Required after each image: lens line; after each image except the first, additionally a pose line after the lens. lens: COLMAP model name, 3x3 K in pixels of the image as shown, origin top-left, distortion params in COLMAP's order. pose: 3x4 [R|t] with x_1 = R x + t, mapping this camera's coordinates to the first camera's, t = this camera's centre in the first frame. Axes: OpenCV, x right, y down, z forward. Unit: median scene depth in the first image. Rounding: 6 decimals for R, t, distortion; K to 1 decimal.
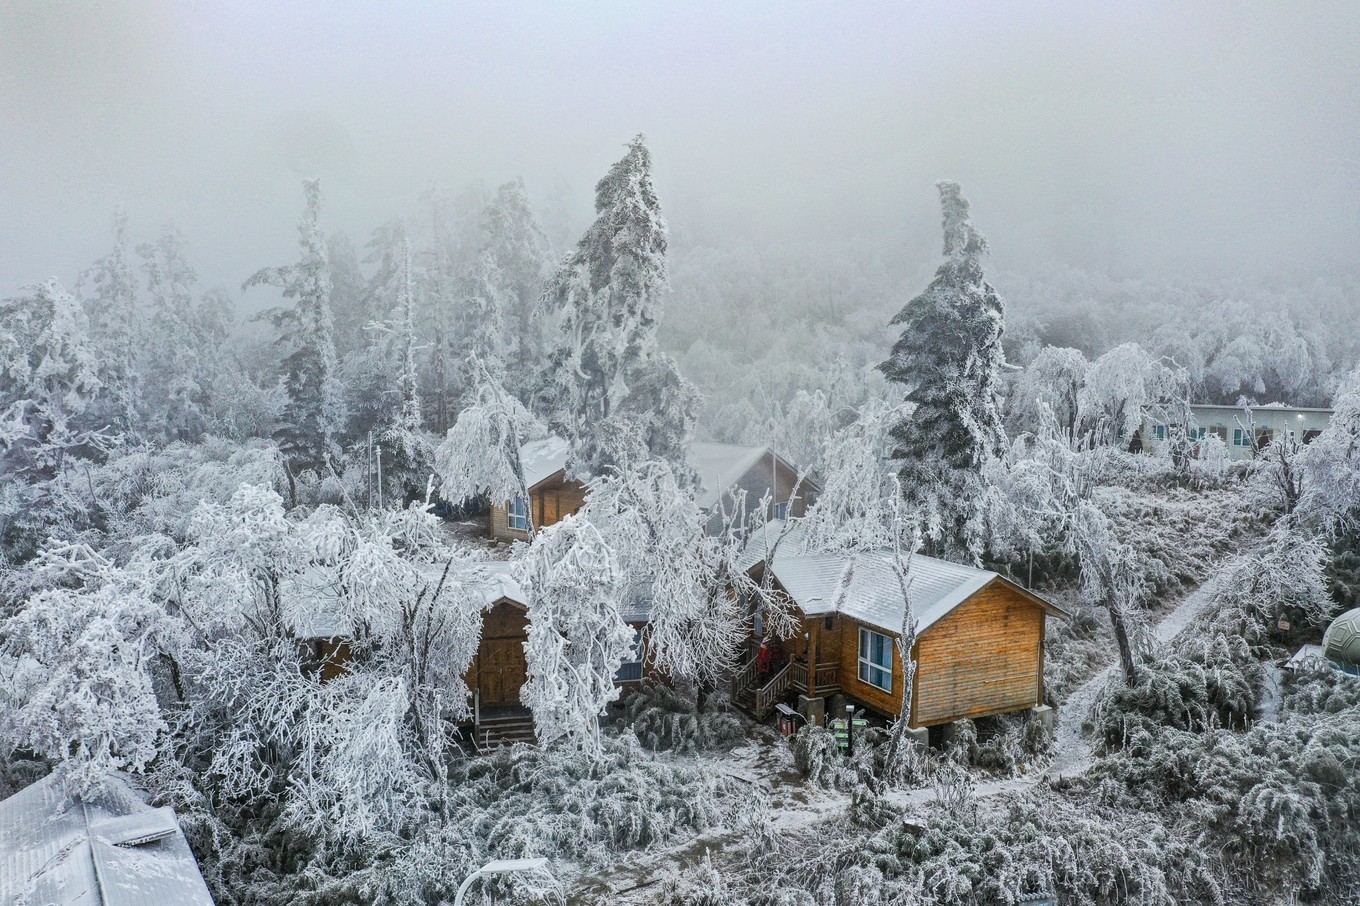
lens RADIAL K [[1091.3, 0, 680.3], [0, 1091.3, 473.1], [0, 0, 1]] dist [0.007017, 0.000291]
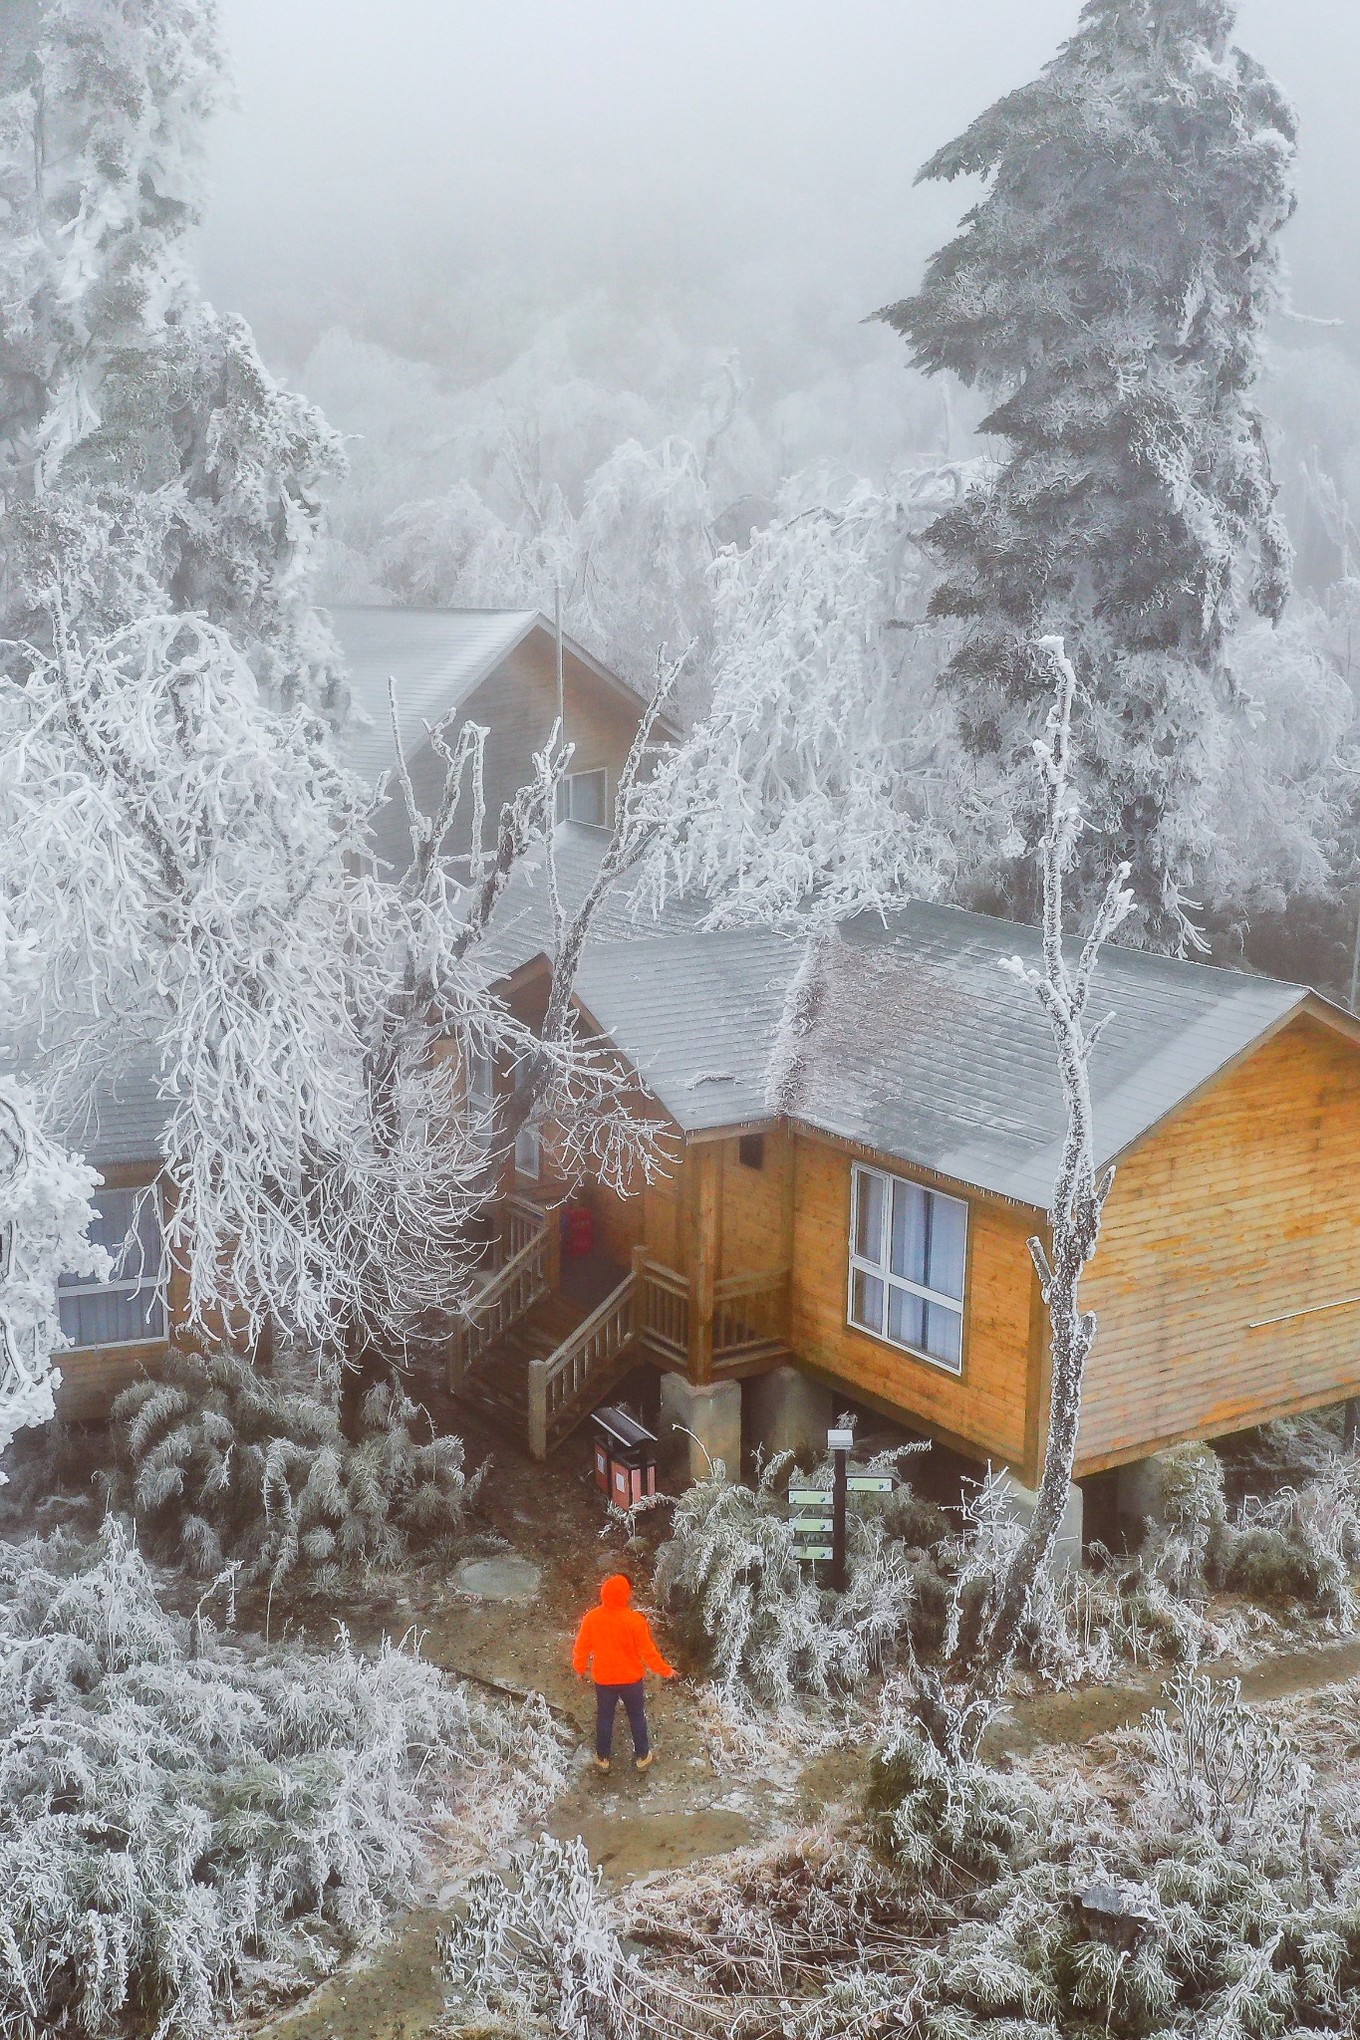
lens RADIAL K [[2414.0, 0, 571.4], [0, 2414.0, 1055.5], [0, 0, 1]] dist [0.009763, -0.020497]
pose [[0.994346, -0.025823, 0.102998, 0.012823], [0.010877, 0.989646, 0.143120, 0.010720], [-0.105627, -0.141190, 0.984331, 0.326431]]
